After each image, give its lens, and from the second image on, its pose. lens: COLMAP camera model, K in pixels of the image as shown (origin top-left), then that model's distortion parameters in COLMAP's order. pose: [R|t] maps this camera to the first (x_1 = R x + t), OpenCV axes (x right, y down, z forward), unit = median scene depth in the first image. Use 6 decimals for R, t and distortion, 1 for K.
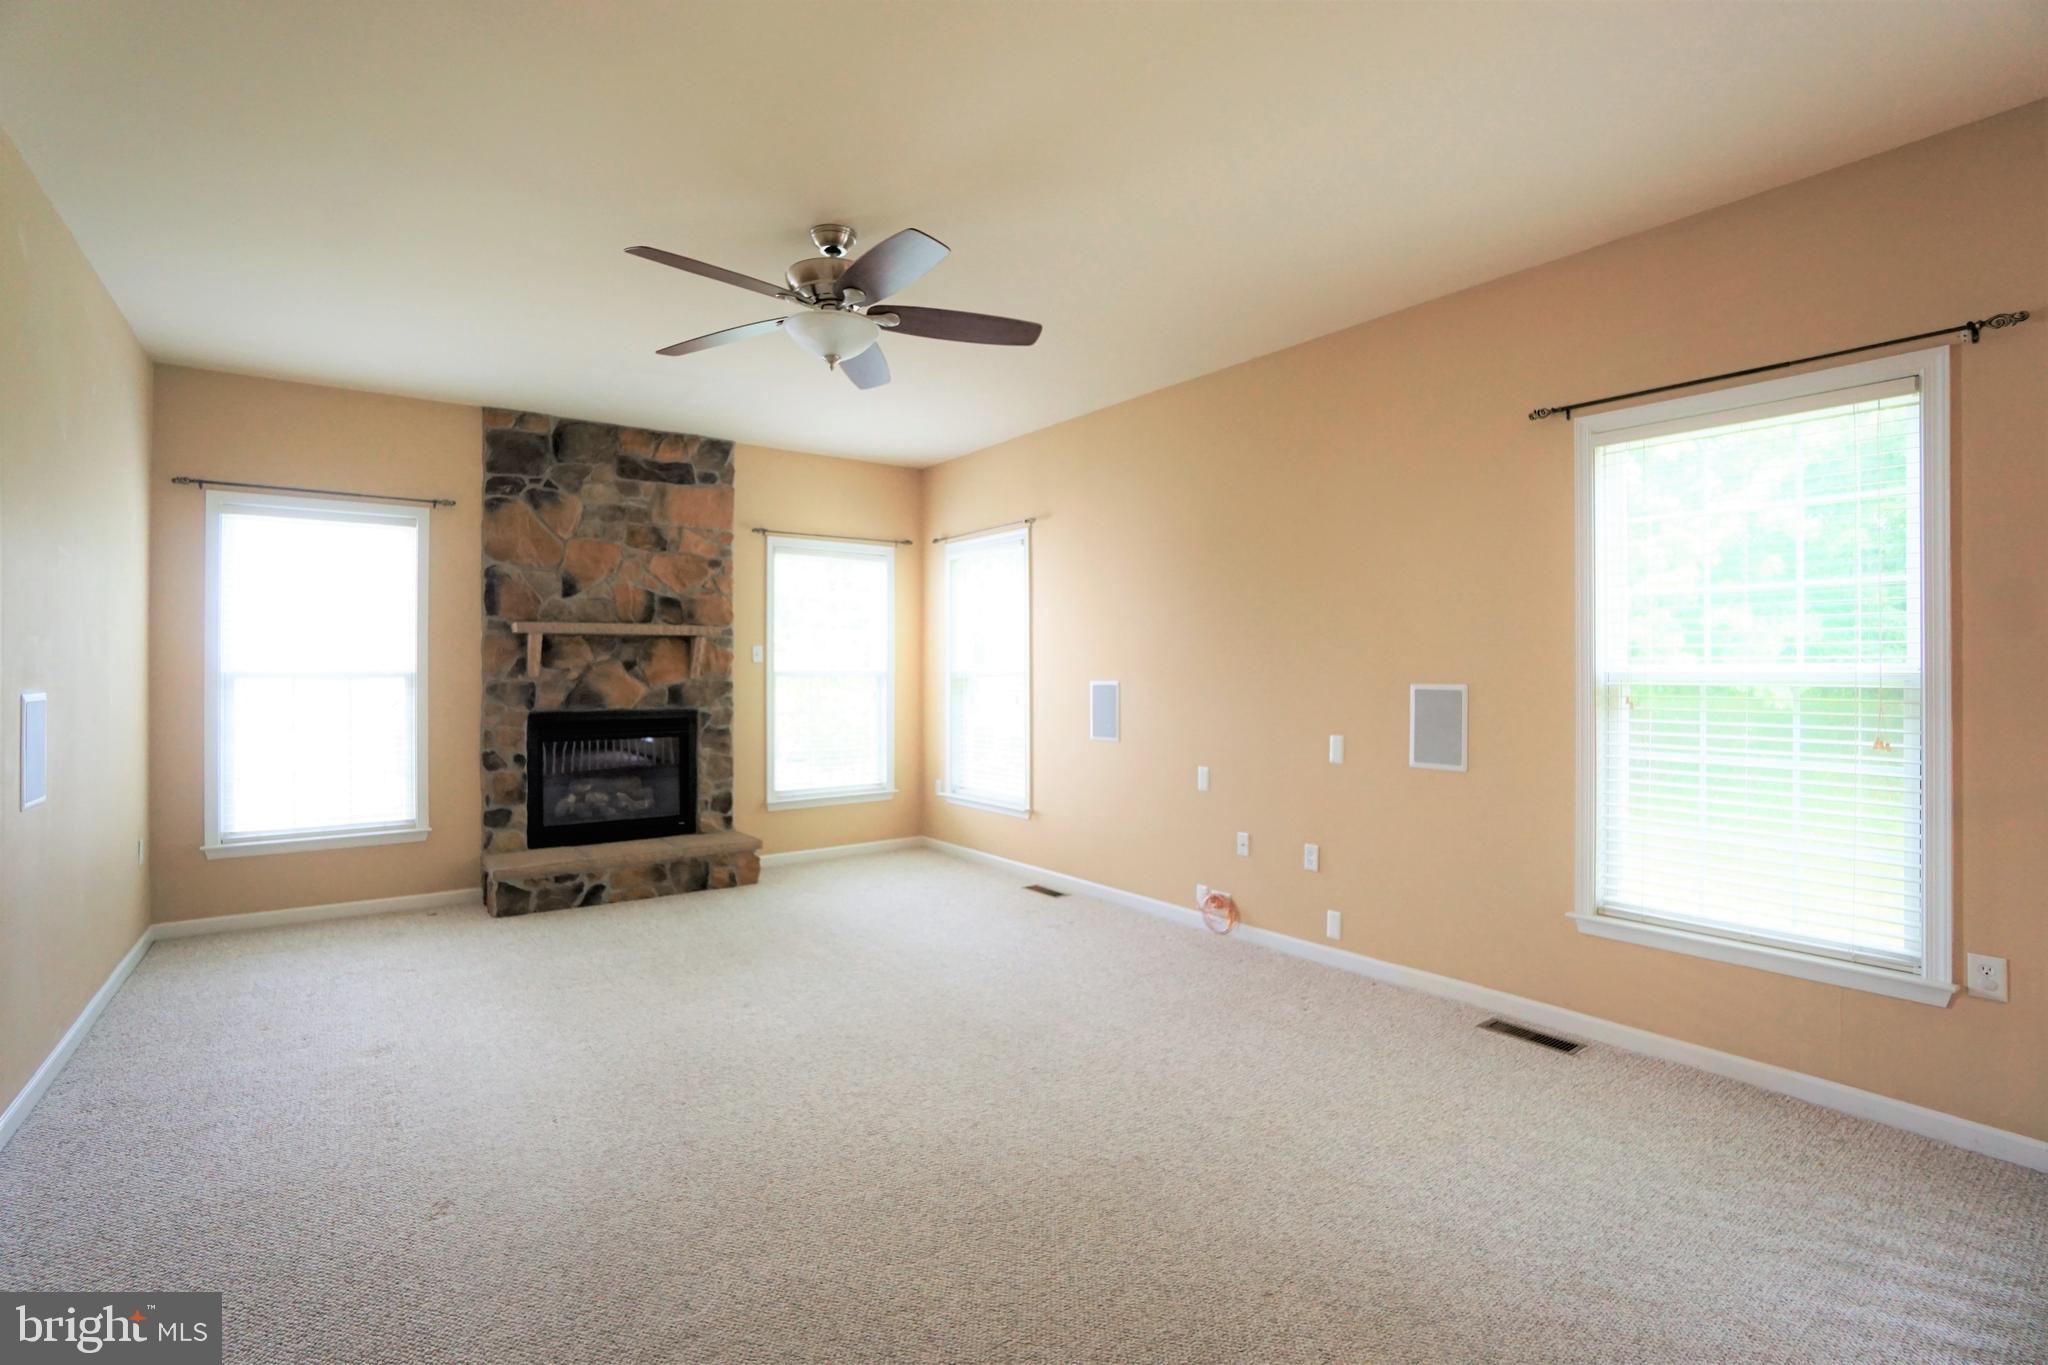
lens RADIAL K [[904.1, 0, 995.3], [0, 904.1, 671.6], [0, 0, 1]] dist [-0.059076, 0.019686]
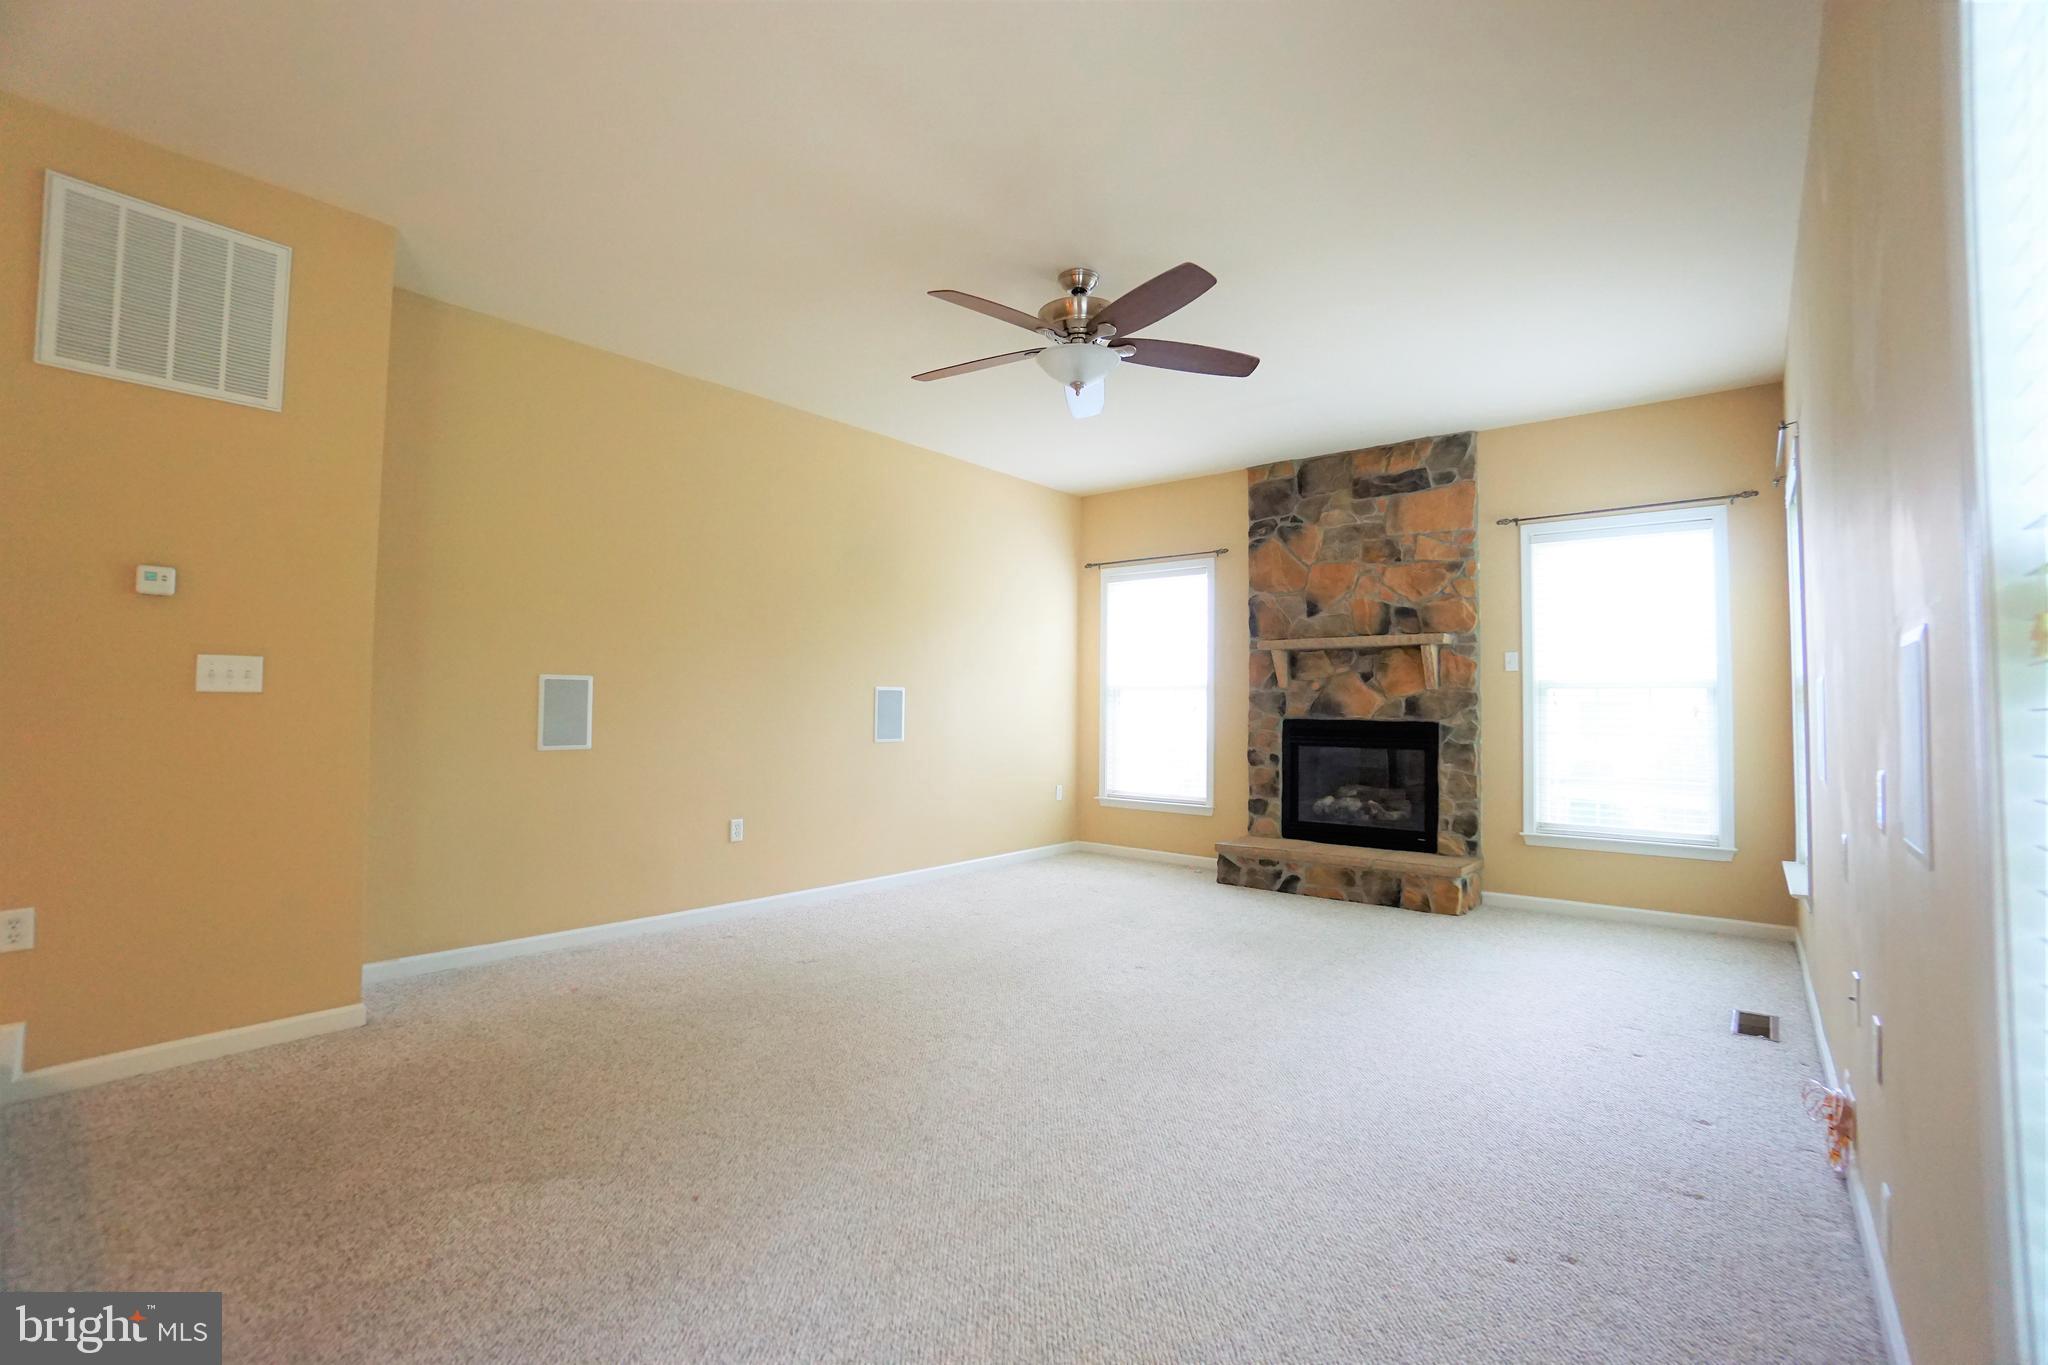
lens RADIAL K [[903.4, 0, 1053.0], [0, 903.4, 669.9], [0, 0, 1]] dist [-0.022916, 0.000328]
pose [[0.287488, -0.037477, -0.957051, 0.491588], [-0.011522, 0.999027, -0.042582, 0.034235], [0.957715, 0.023269, 0.286776, 0.359400]]
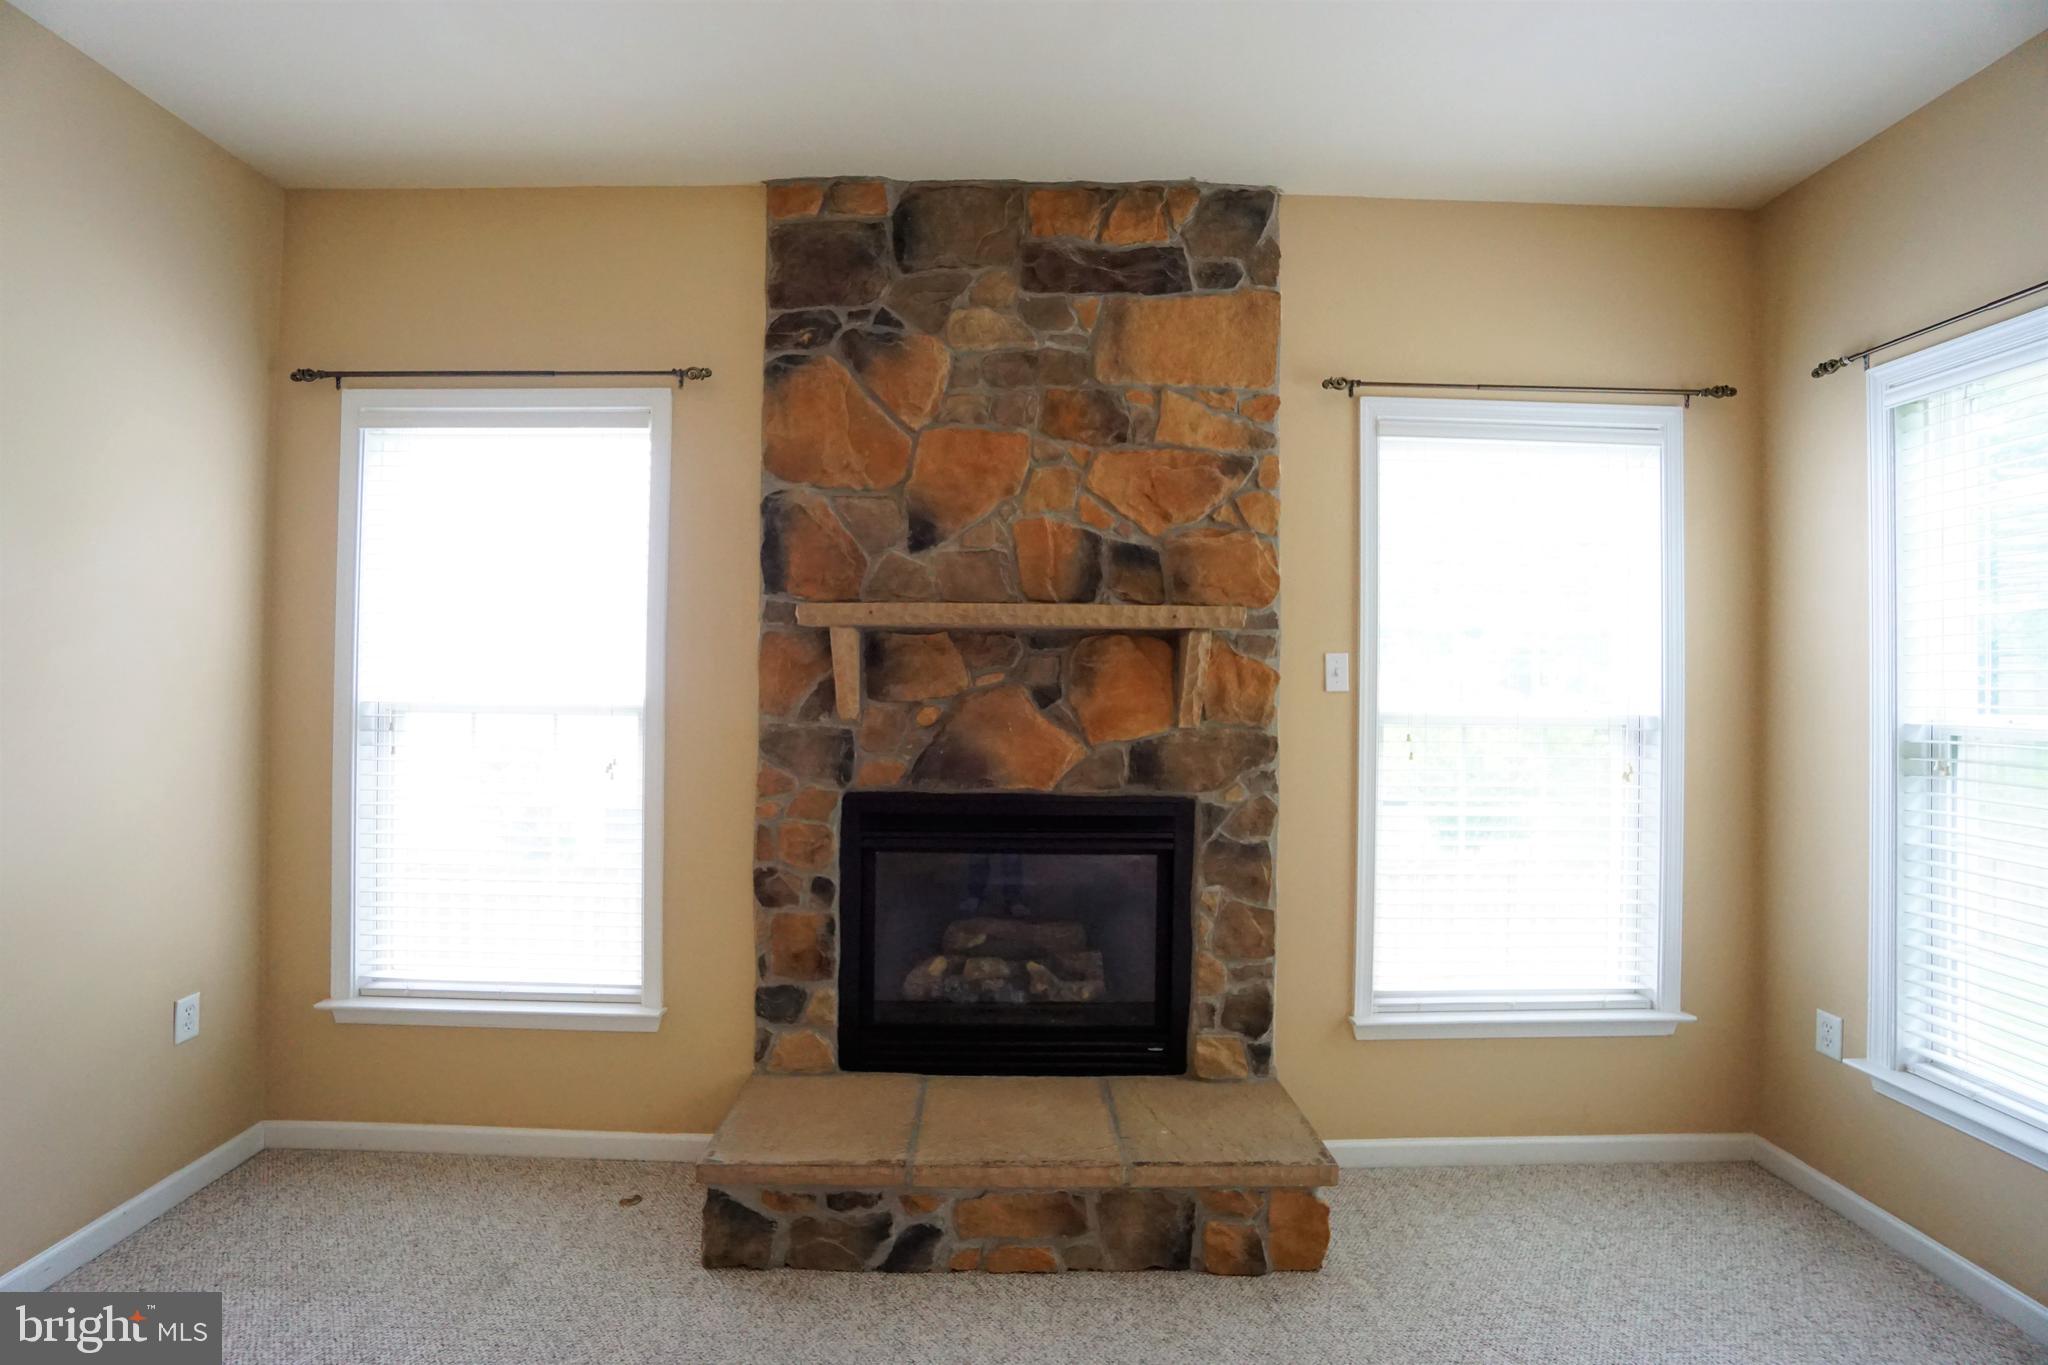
lens RADIAL K [[903.0, 0, 1005.1], [0, 903.0, 671.0], [0, 0, 1]] dist [-0.061237, 0.020573]
pose [[0.811668, 0.001363, -0.584117, -0.159085], [-0.012128, 0.999821, -0.014519, -0.013157], [0.583993, 0.018868, 0.811539, 0.623650]]
